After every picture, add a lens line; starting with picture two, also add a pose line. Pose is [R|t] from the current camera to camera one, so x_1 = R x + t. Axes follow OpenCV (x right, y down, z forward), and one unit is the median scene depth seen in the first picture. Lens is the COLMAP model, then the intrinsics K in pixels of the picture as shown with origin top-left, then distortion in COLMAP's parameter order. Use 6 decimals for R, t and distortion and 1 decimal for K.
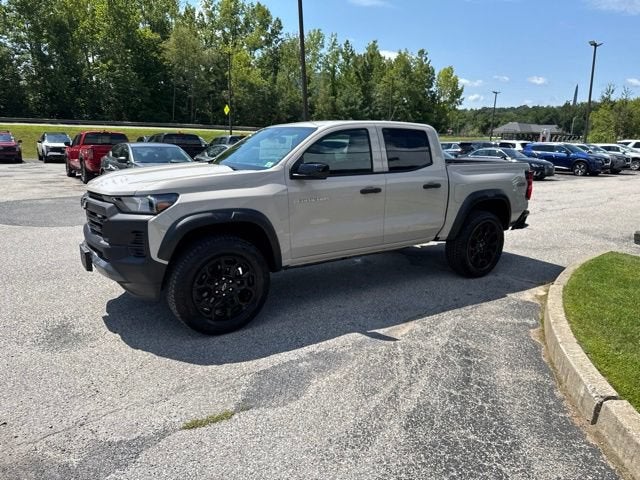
lens RADIAL K [[454.7, 0, 324.5], [0, 454.7, 244.0], [0, 0, 1]] dist [0.030550, -0.037370]
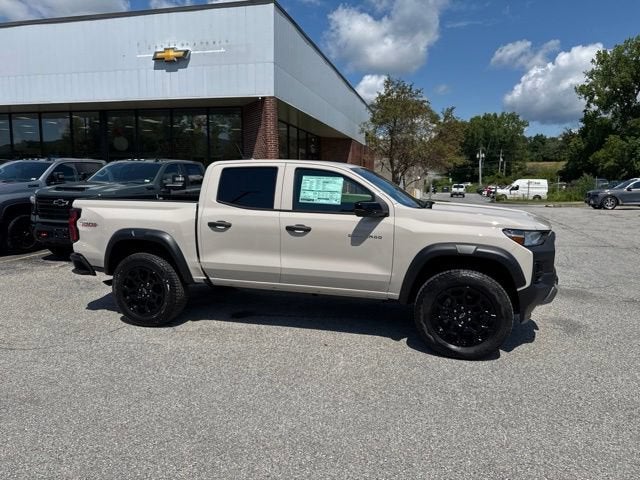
lens RADIAL K [[451.8, 0, 324.5], [0, 451.8, 241.4], [0, 0, 1]] dist [0.024406, -0.029717]
pose [[-0.636039, -0.131787, 0.760320, -0.166661], [0.156114, 0.942958, 0.294040, -0.082188], [-0.755700, 0.305717, -0.579184, 0.339632]]
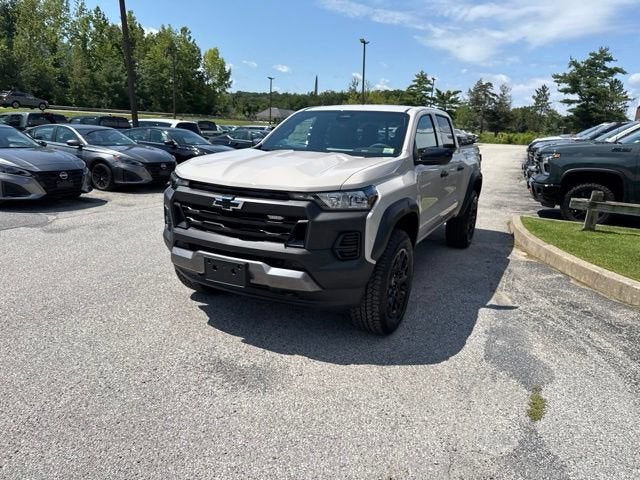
lens RADIAL K [[454.7, 0, 326.1], [0, 454.7, 242.8], [0, 0, 1]] dist [0.030550, -0.037370]
pose [[0.873841, -0.105806, 0.474559, -0.119901], [0.089687, 0.994363, 0.056551, -0.008045], [-0.477868, -0.006855, 0.878405, 0.036817]]
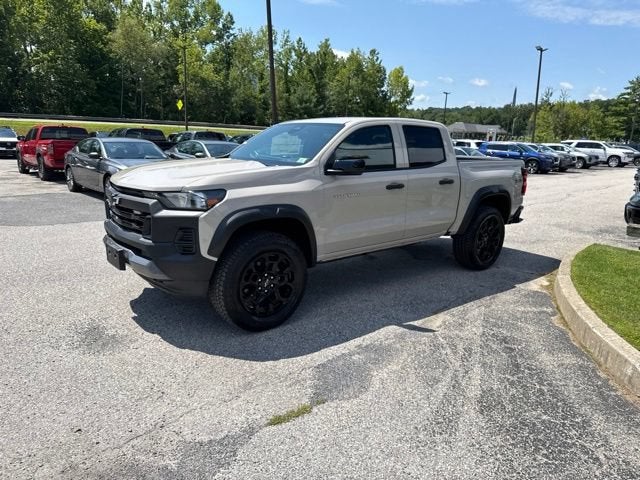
lens RADIAL K [[454.7, 0, 324.4], [0, 454.7, 243.8], [0, 0, 1]] dist [0.030550, -0.037370]
pose [[0.994337, -0.014041, 0.105340, -0.030384], [0.013587, 0.999895, 0.005023, 0.000808], [-0.105400, -0.003563, 0.994424, 0.000267]]
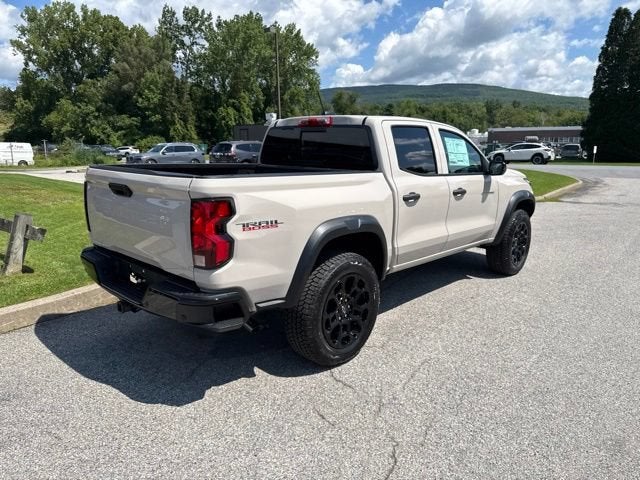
lens RADIAL K [[451.8, 0, 324.5], [0, 451.8, 245.0], [0, 0, 1]] dist [0.024406, -0.029717]
pose [[-0.972031, 0.009847, -0.234647, 0.072907], [-0.090334, 0.906578, 0.412256, -0.085936], [0.216785, 0.421922, -0.880333, 0.397358]]
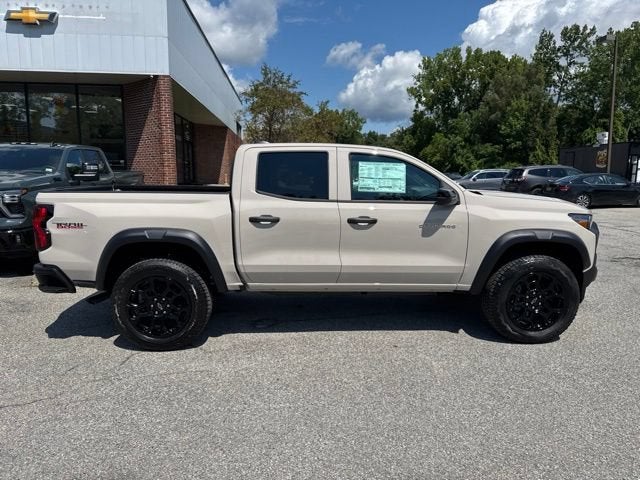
lens RADIAL K [[451.8, 0, 324.4], [0, 451.8, 243.8], [0, 0, 1]] dist [0.024406, -0.029717]
pose [[-0.853468, -0.110050, 0.509393, -0.093565], [0.093046, 0.929566, 0.356720, -0.086880], [-0.512771, 0.351846, -0.783116, 0.378046]]
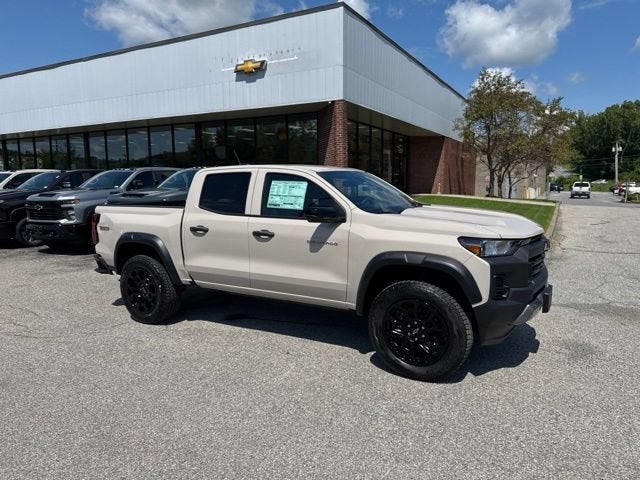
lens RADIAL K [[451.8, 0, 323.3], [0, 451.8, 242.3], [0, 0, 1]] dist [0.024406, -0.029717]
pose [[-0.427836, -0.137261, 0.893373, -0.193484], [0.211164, 0.945870, 0.246453, -0.071700], [-0.878844, 0.294090, -0.375693, 0.288895]]
